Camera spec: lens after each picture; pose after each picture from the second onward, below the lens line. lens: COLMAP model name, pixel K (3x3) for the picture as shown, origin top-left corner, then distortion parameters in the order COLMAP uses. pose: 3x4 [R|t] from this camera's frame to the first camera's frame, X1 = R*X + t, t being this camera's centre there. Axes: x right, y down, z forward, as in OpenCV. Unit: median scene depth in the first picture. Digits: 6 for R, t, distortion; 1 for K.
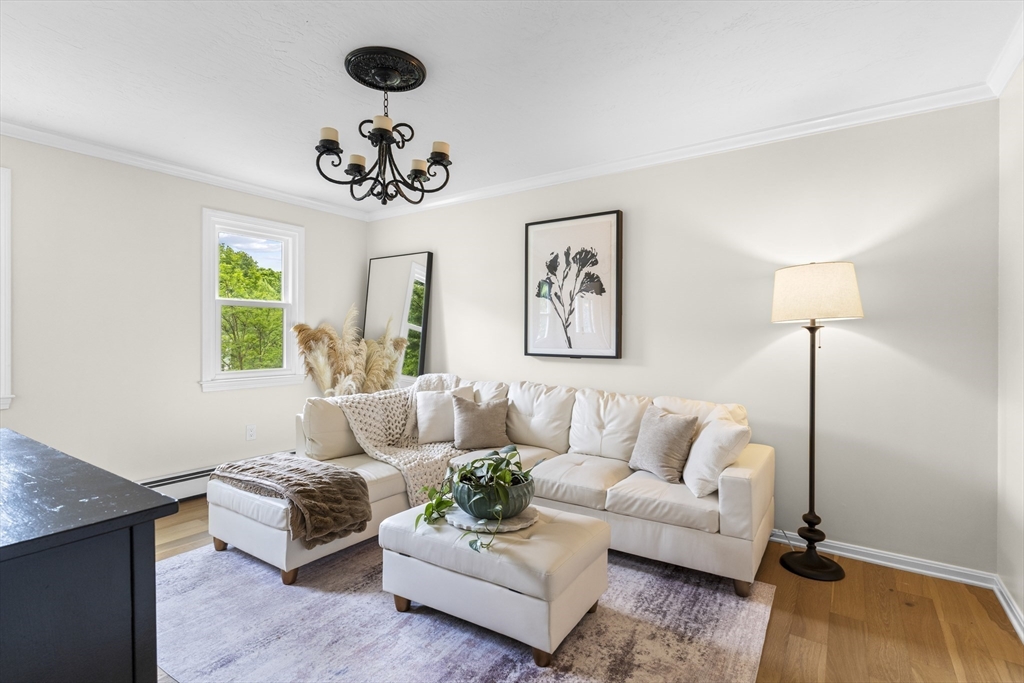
lens RADIAL K [[491.4, 0, 502.8], [0, 491.4, 332.7], [0, 0, 1]] dist [-0.003037, 0.001700]
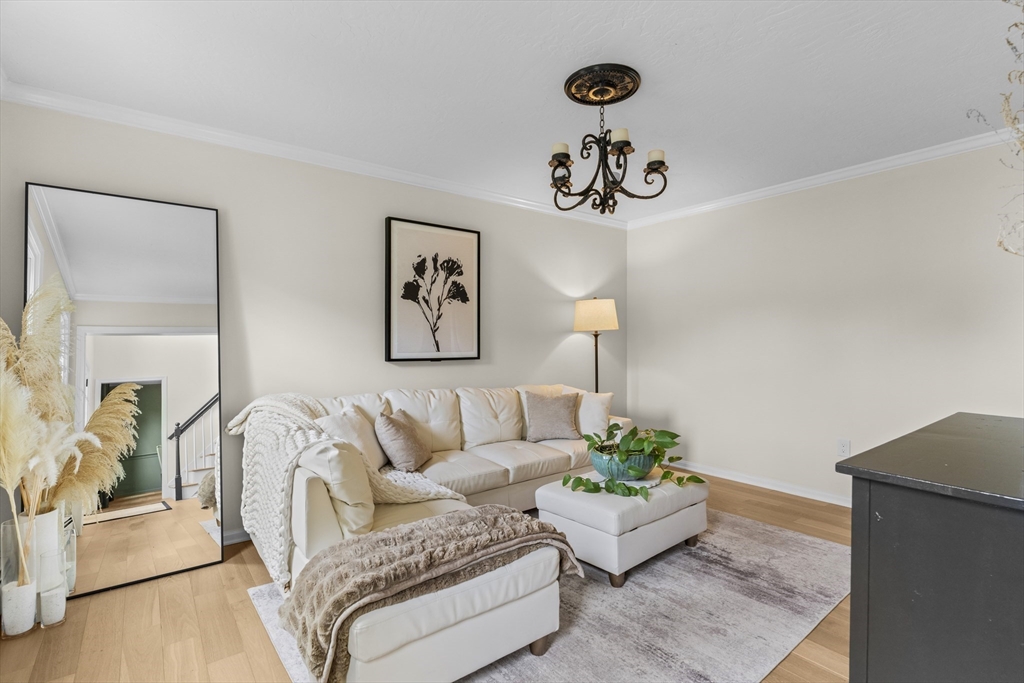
lens RADIAL K [[491.4, 0, 513.2], [0, 491.4, 342.7], [0, 0, 1]] dist [-0.003037, 0.001700]
pose [[0.300451, -0.006801, 0.953773, -0.806120], [-0.003289, 0.999961, 0.008166, 0.003471], [-0.953791, -0.005590, 0.300417, 0.540846]]
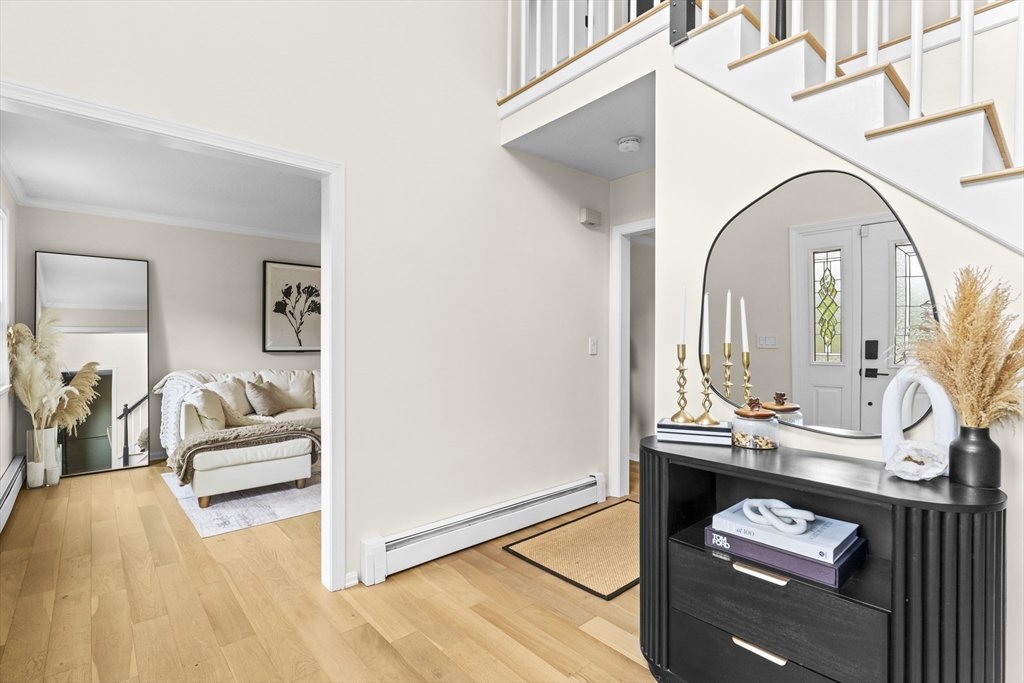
lens RADIAL K [[491.4, 0, 514.3], [0, 491.4, 338.6], [0, 0, 1]] dist [-0.003037, 0.001700]
pose [[0.238260, -0.001233, 0.971201, -1.258677], [-0.008774, 0.999956, 0.003422, -0.004737], [-0.971162, -0.009336, 0.238238, -0.059345]]
